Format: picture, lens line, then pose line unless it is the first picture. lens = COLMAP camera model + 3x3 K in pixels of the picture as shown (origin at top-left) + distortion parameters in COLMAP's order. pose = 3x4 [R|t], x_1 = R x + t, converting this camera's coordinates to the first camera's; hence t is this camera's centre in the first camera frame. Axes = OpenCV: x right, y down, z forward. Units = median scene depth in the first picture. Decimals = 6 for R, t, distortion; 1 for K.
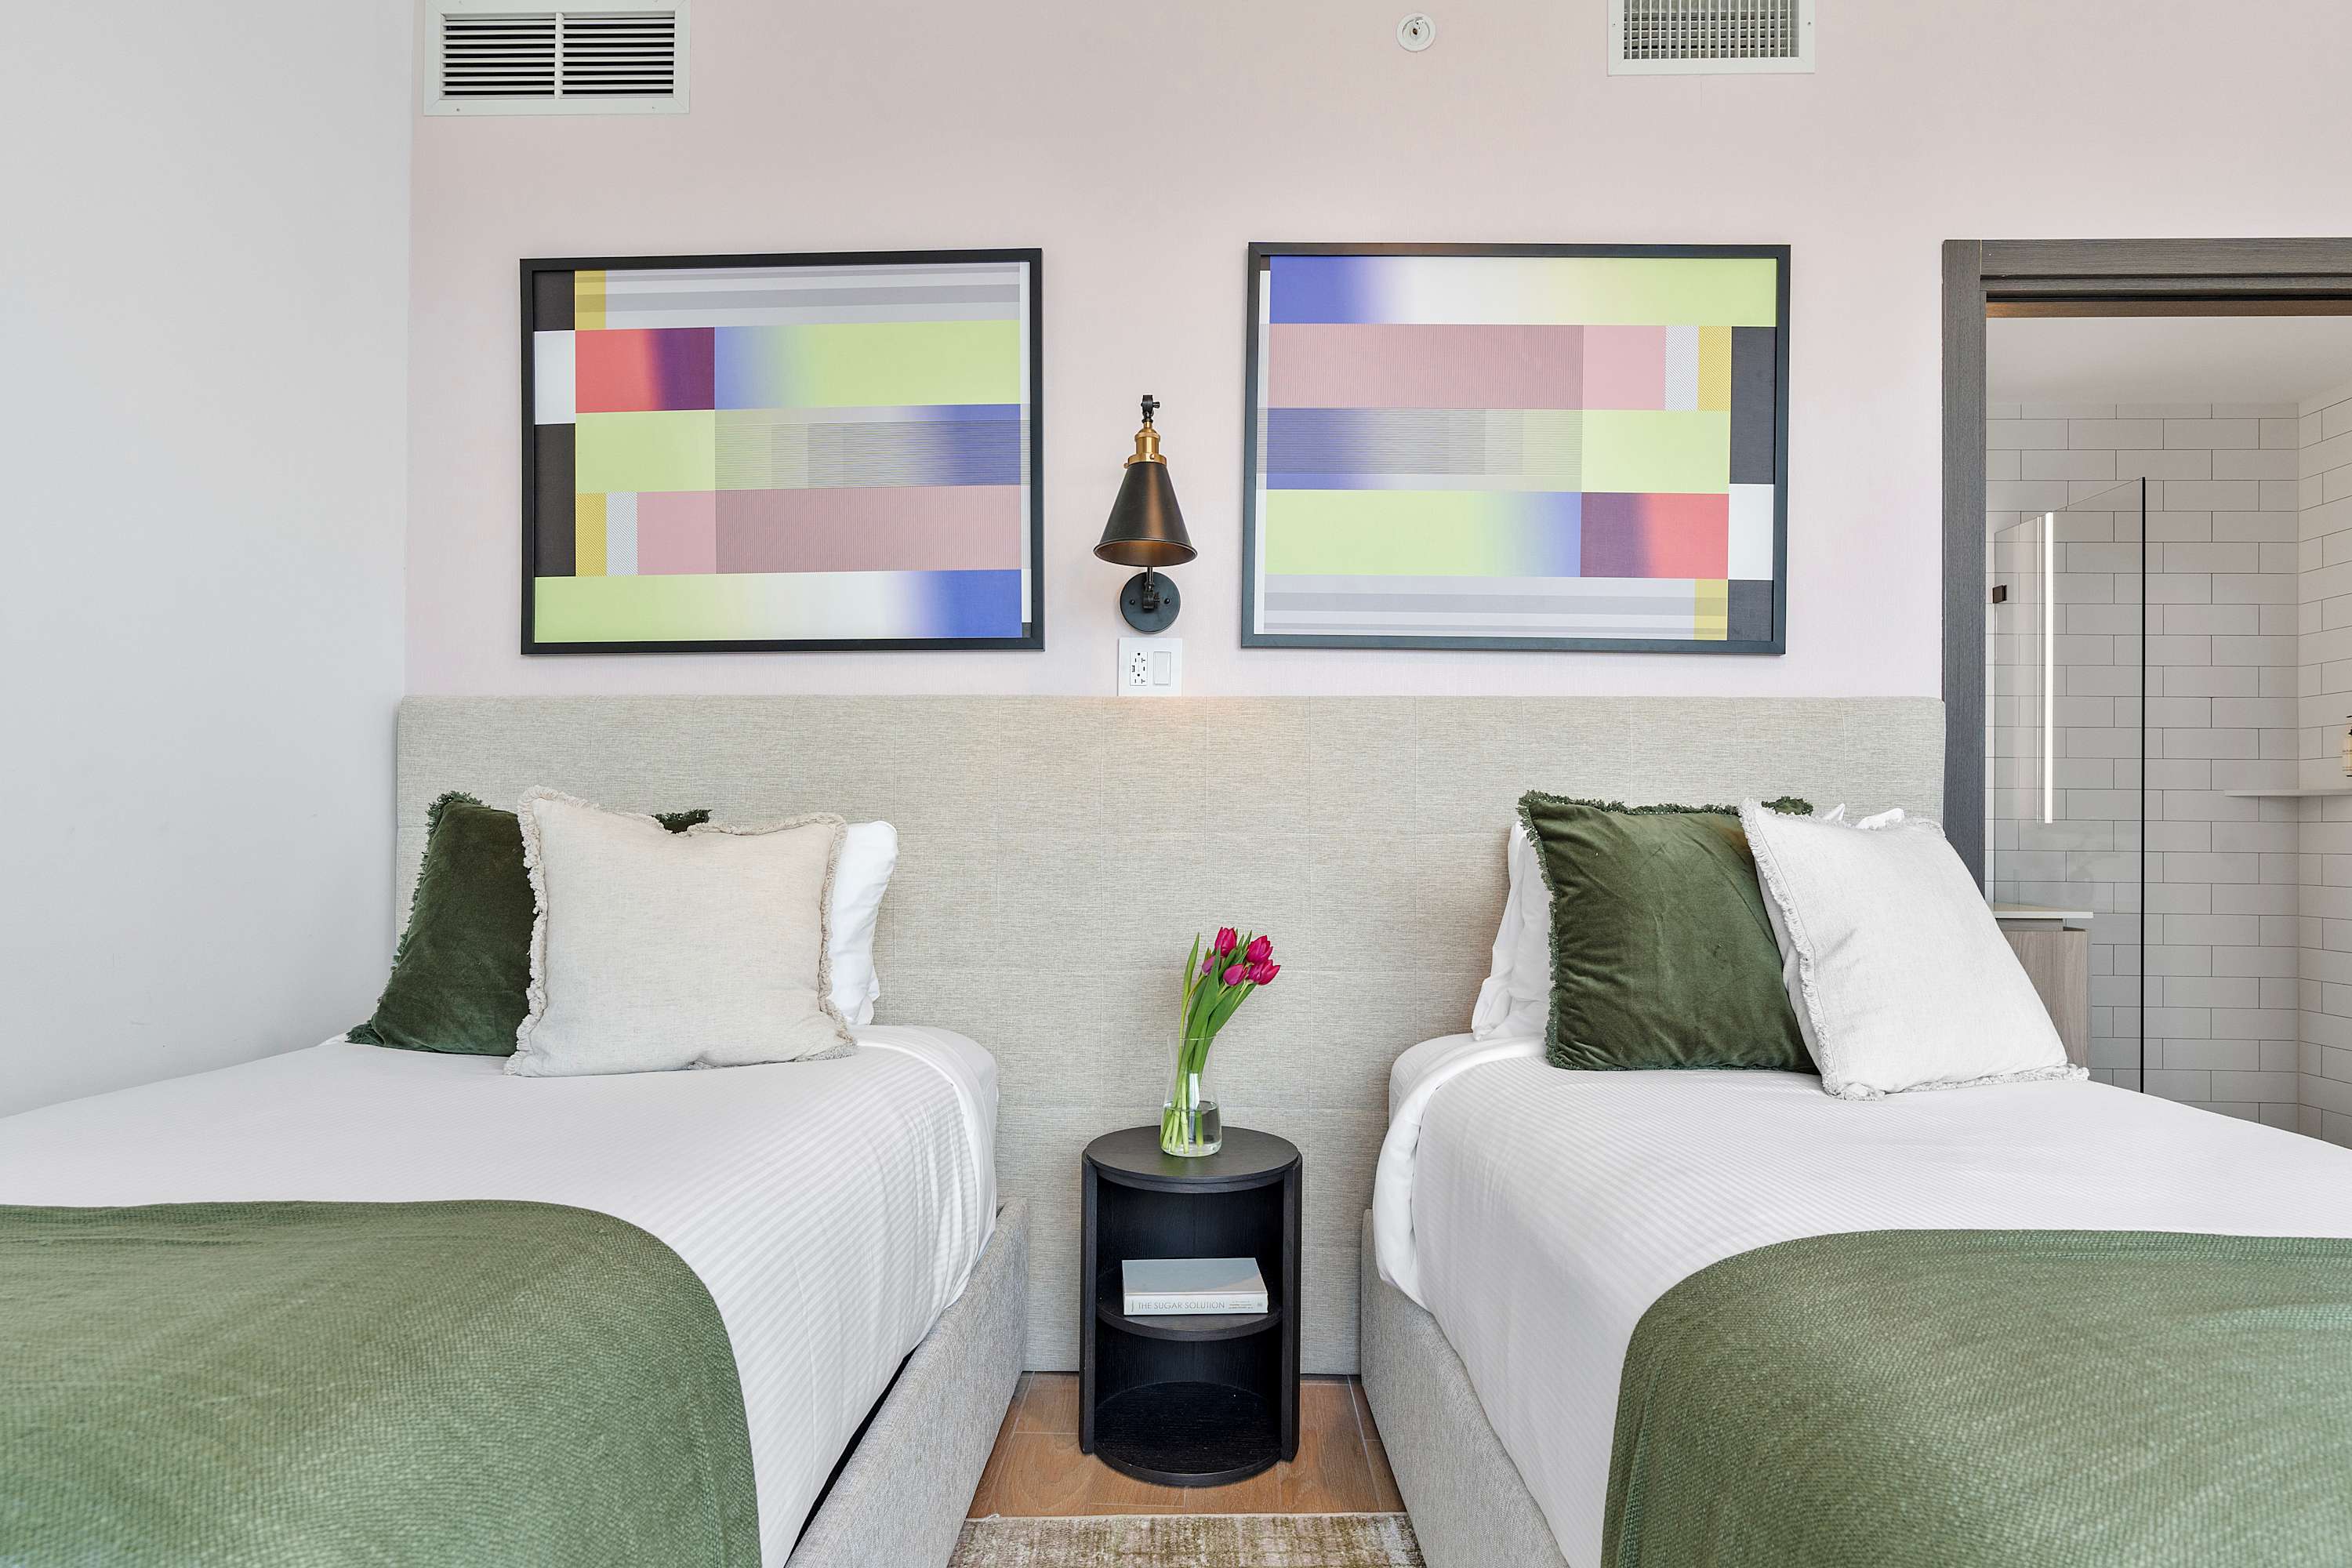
lens RADIAL K [[1174.8, 0, 1176.3], [0, 1174.8, 798.6], [0, 0, 1]] dist [-0.005365, -0.000404]
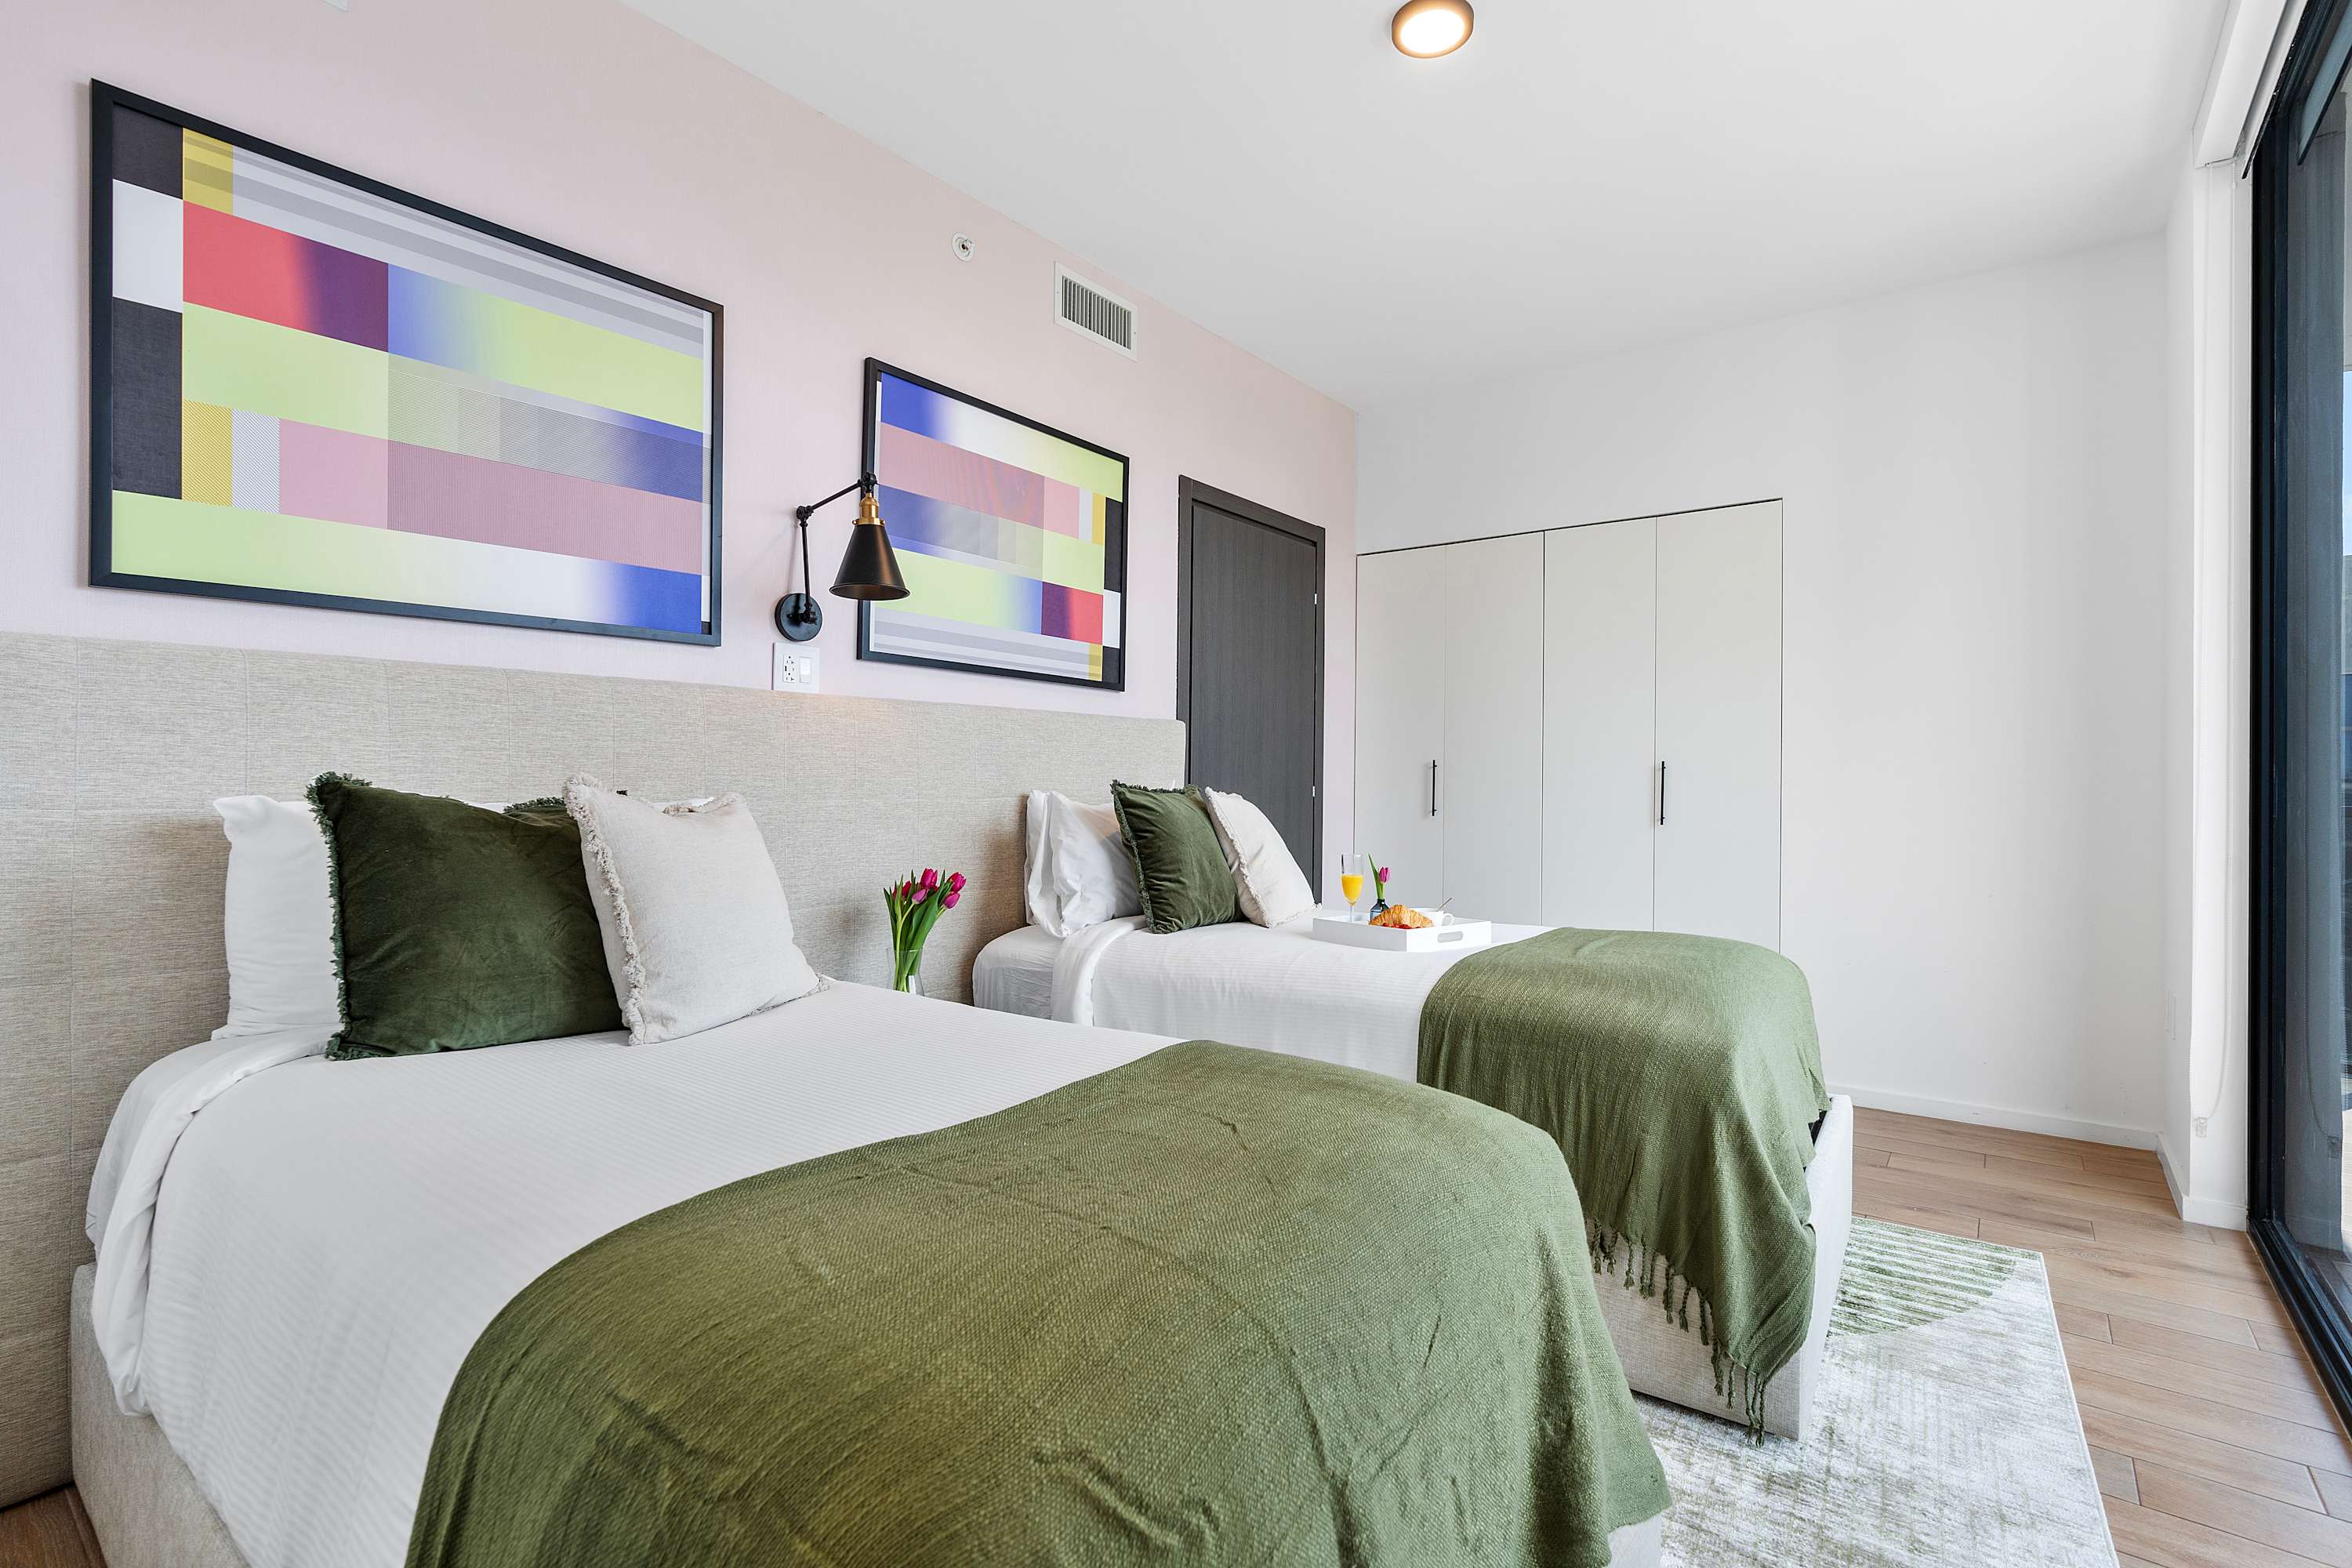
lens RADIAL K [[1101.5, 0, 1170.5], [0, 1101.5, 776.6], [0, 0, 1]] dist [-0.002858, 0.001847]
pose [[0.587631, 0.002093, 0.809126, -0.741304], [0.001366, 0.999993, -0.003580, 0.007935], [-0.809128, 0.003209, 0.587624, -0.010801]]
